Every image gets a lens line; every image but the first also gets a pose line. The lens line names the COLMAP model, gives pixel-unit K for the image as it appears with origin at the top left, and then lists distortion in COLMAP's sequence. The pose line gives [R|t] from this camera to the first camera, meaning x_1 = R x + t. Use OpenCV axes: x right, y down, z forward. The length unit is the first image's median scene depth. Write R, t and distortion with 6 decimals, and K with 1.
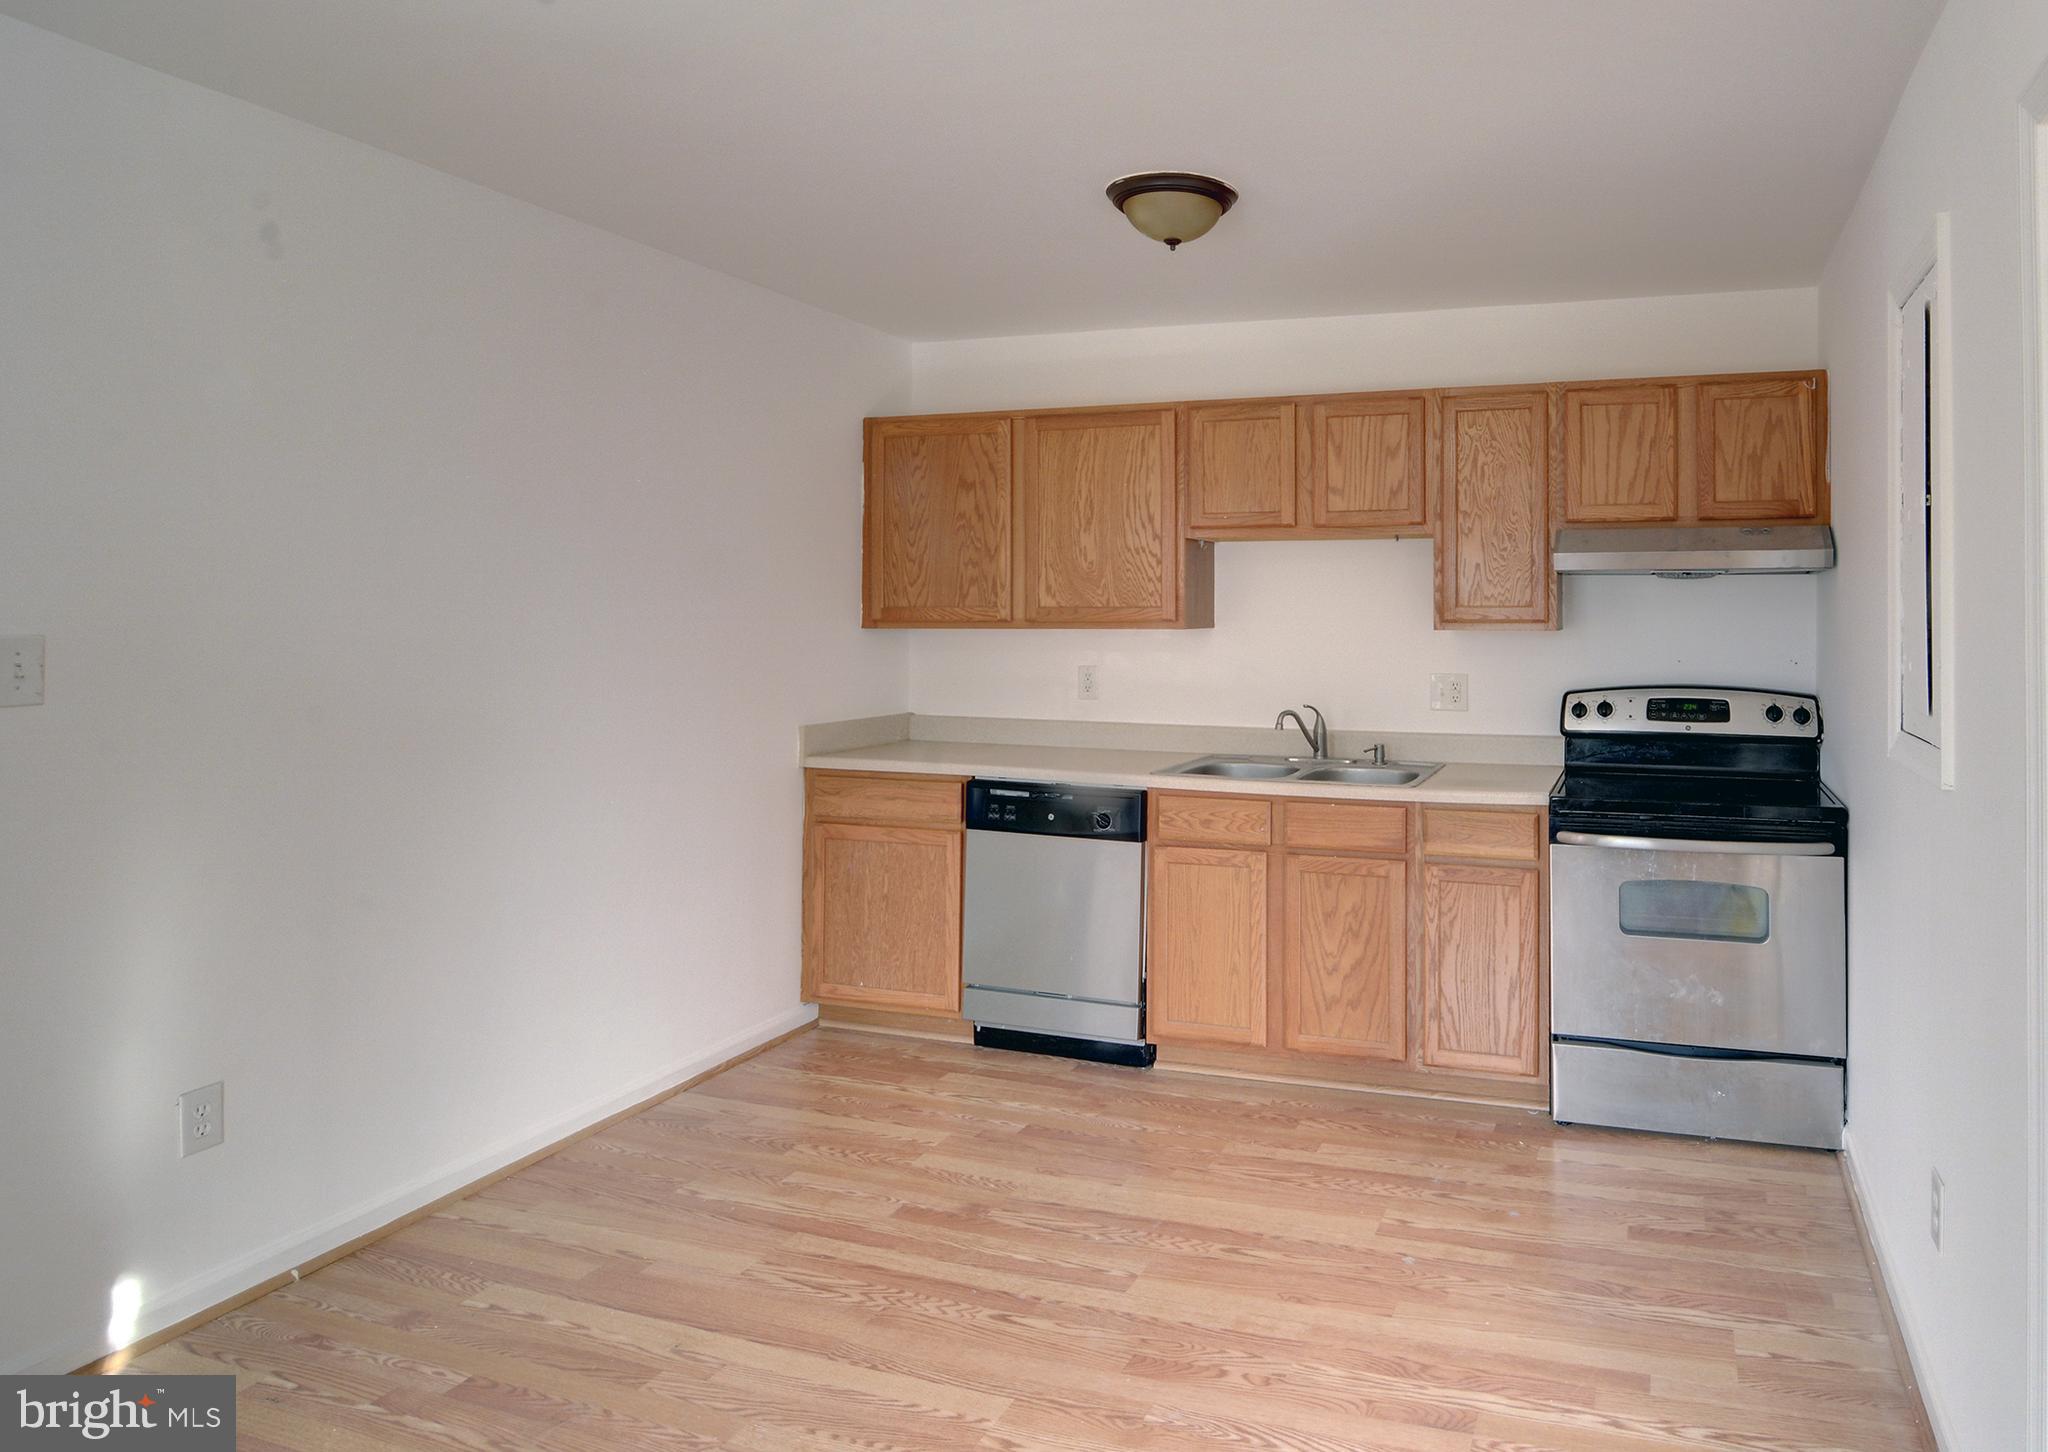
lens RADIAL K [[1234.4, 0, 1065.2], [0, 1234.4, 607.1], [0, 0, 1]] dist [-0.018784, -0.002000]
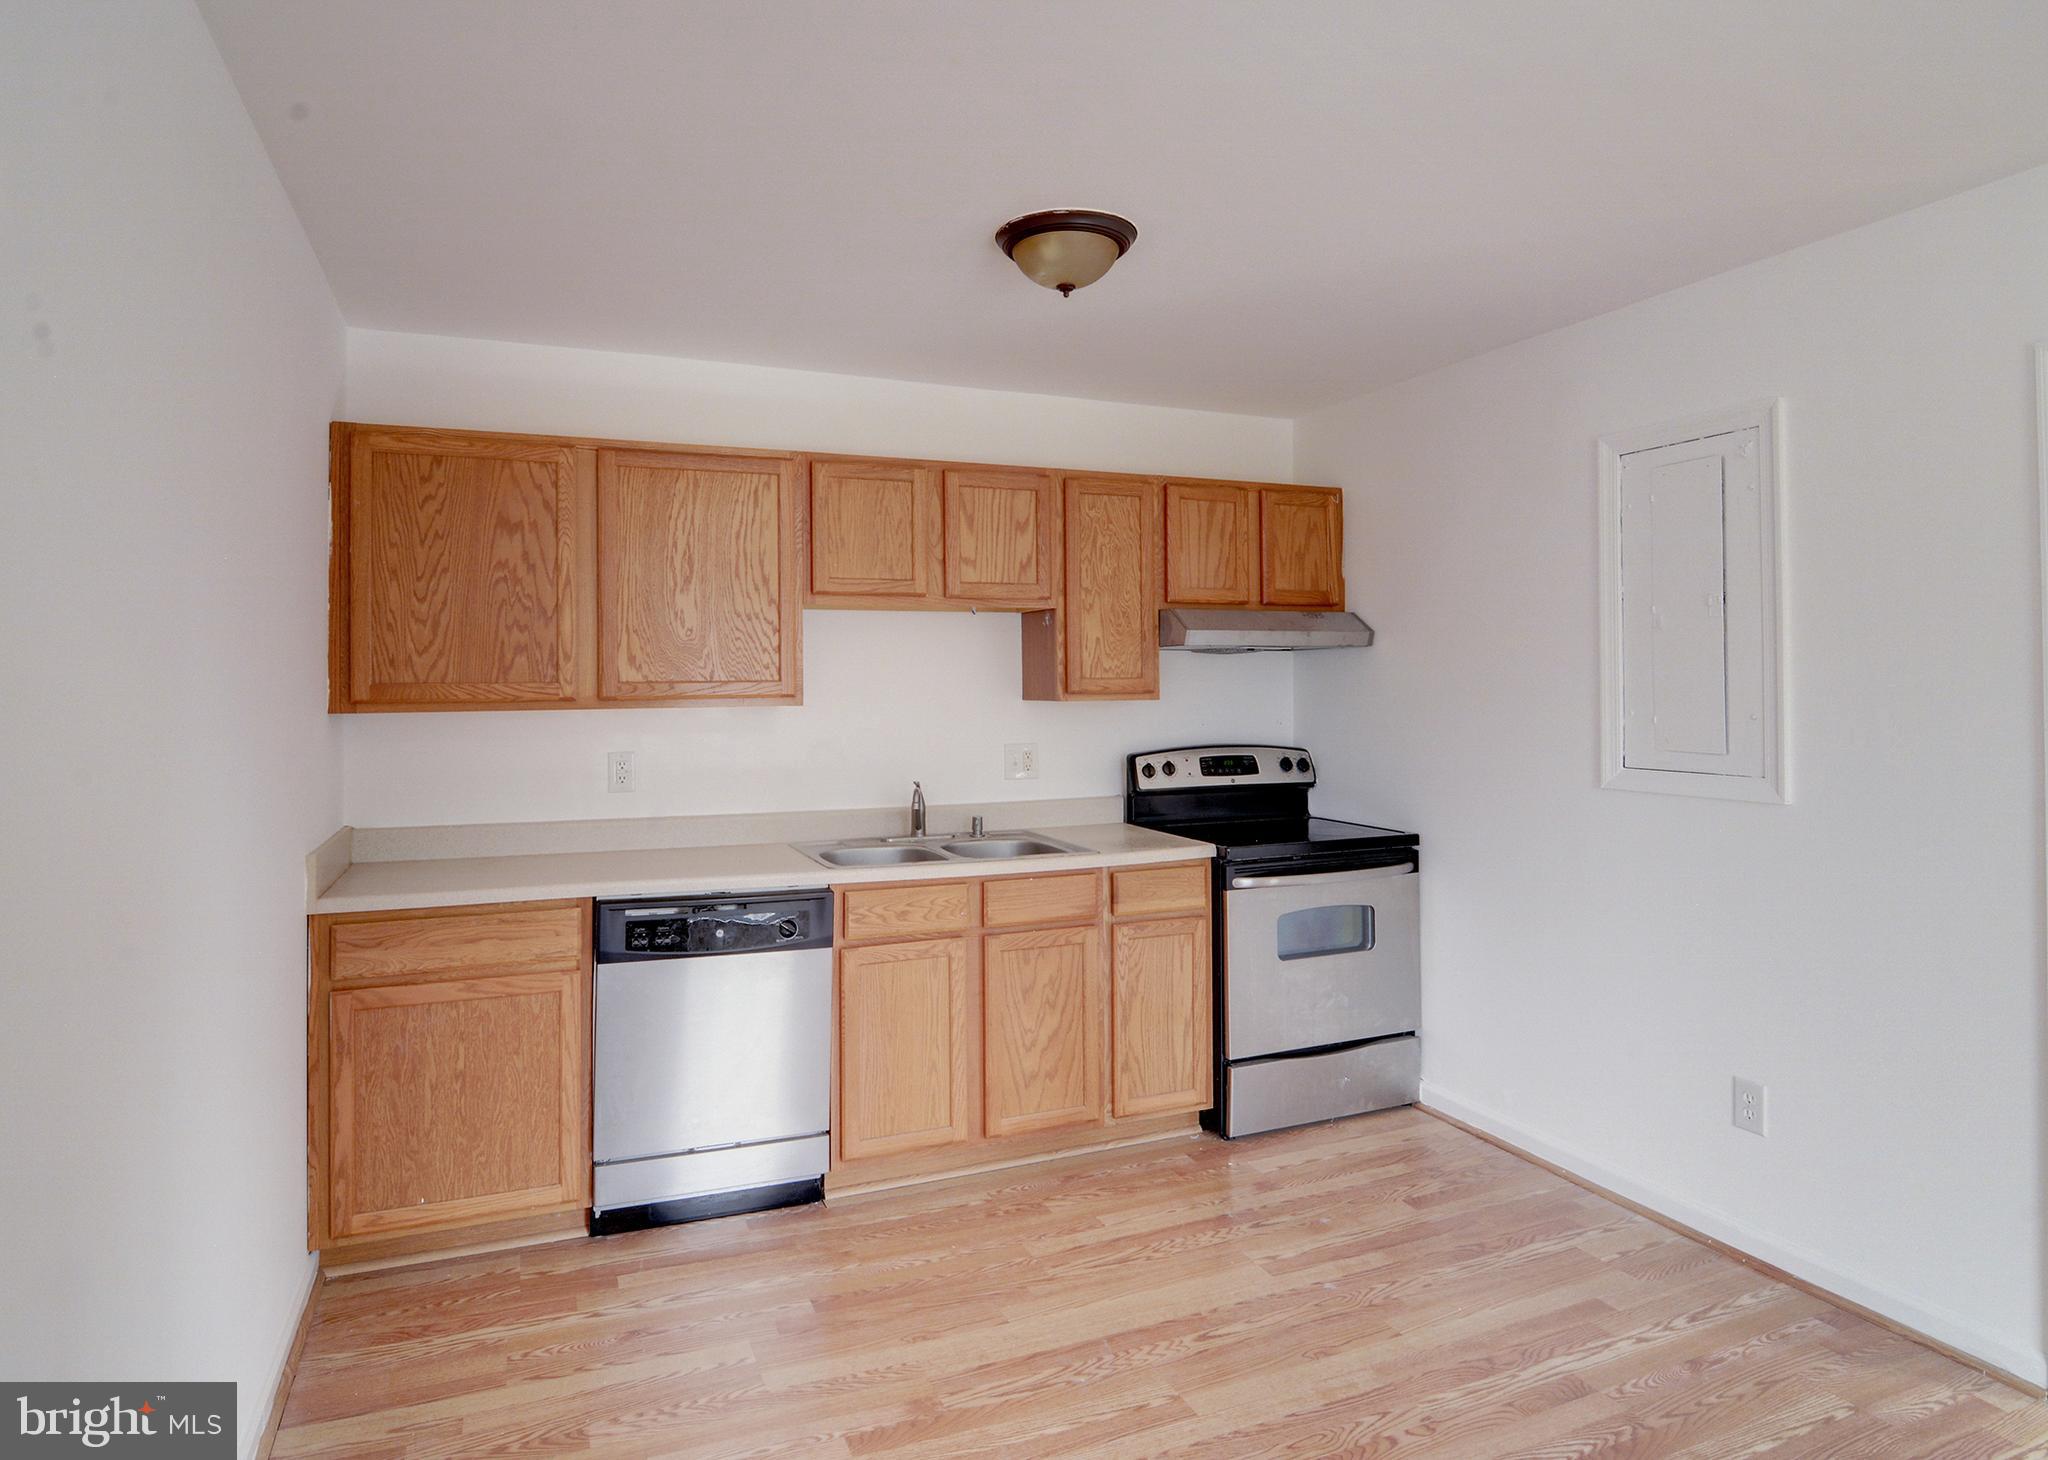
lens RADIAL K [[1234.4, 0, 1040.1], [0, 1234.4, 676.1], [0, 0, 1]] dist [-0.018784, -0.002000]
pose [[0.748792, -0.004200, 0.662791, -0.413253], [0.005508, 0.999985, 0.000113, -0.002960], [-0.662782, 0.003566, 0.748804, 0.238607]]
